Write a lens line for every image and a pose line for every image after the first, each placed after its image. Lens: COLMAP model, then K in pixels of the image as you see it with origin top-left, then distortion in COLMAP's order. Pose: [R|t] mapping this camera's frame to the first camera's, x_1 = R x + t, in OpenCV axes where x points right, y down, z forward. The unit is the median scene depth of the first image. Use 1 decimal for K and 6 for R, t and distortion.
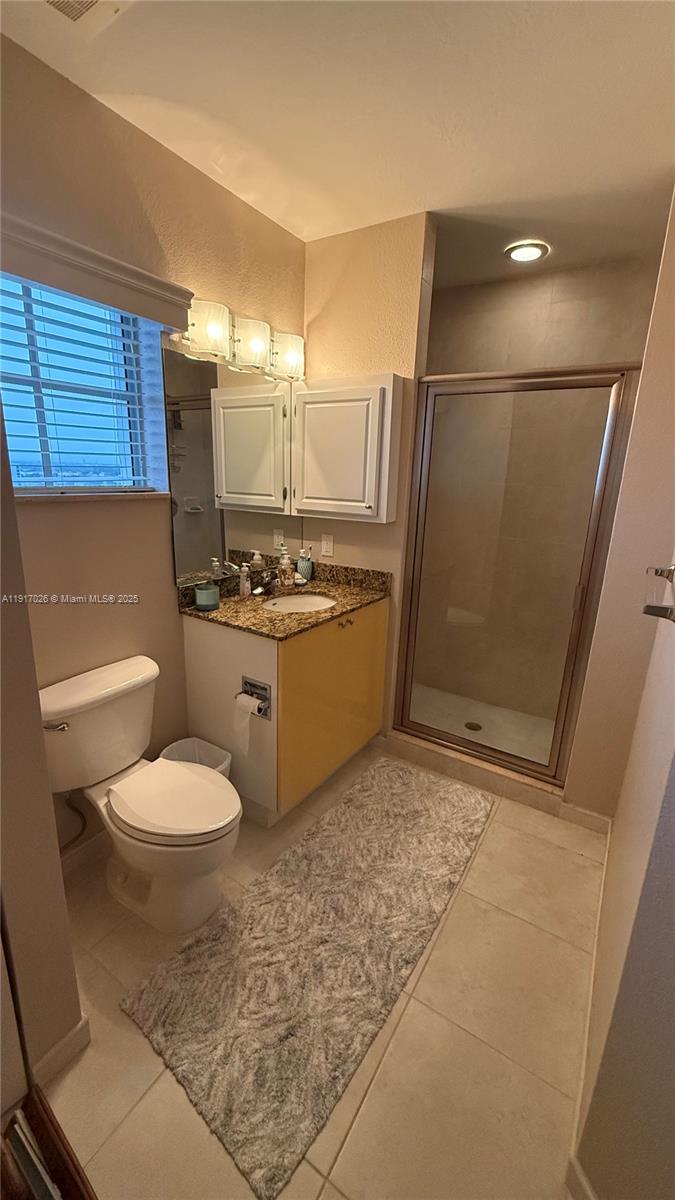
lens RADIAL K [[477.6, 0, 329.1], [0, 477.6, 596.1], [0, 0, 1]] dist [-0.001420, 0.000712]
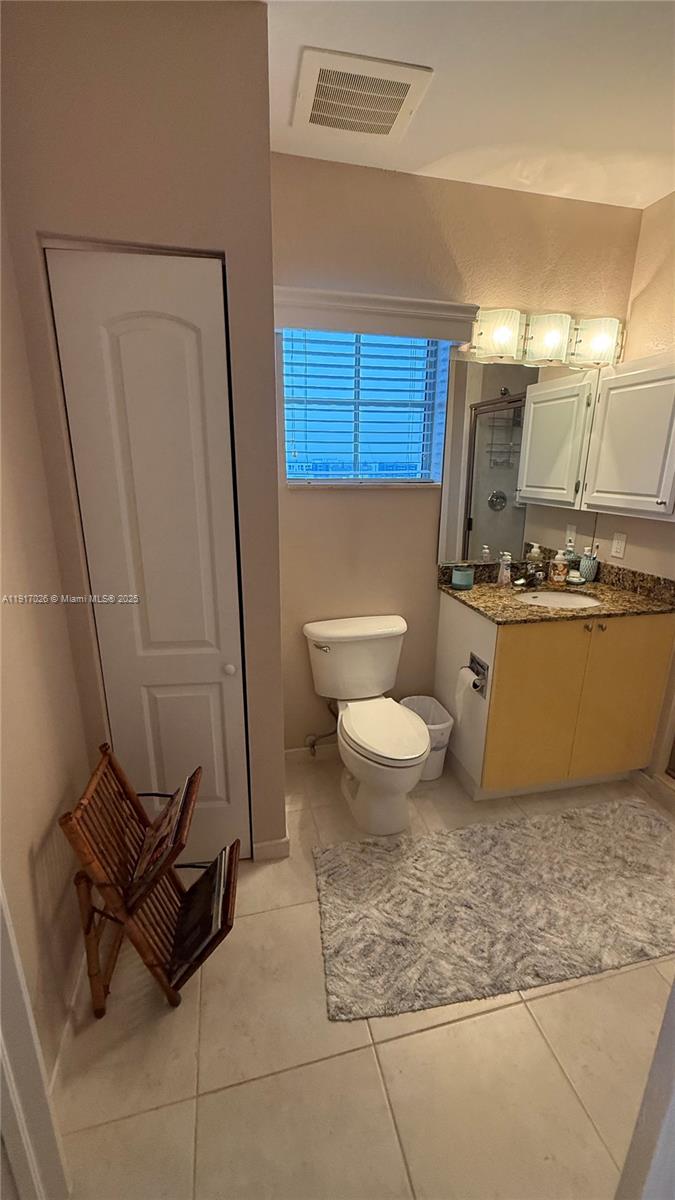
lens RADIAL K [[477.6, 0, 338.8], [0, 477.6, 598.0], [0, 0, 1]] dist [-0.001420, 0.000712]
pose [[0.716377, 0.164897, -0.677948, 0.329018], [-0.161338, 0.984486, 0.068973, 0.018775], [0.678803, 0.059968, 0.731867, -0.010937]]
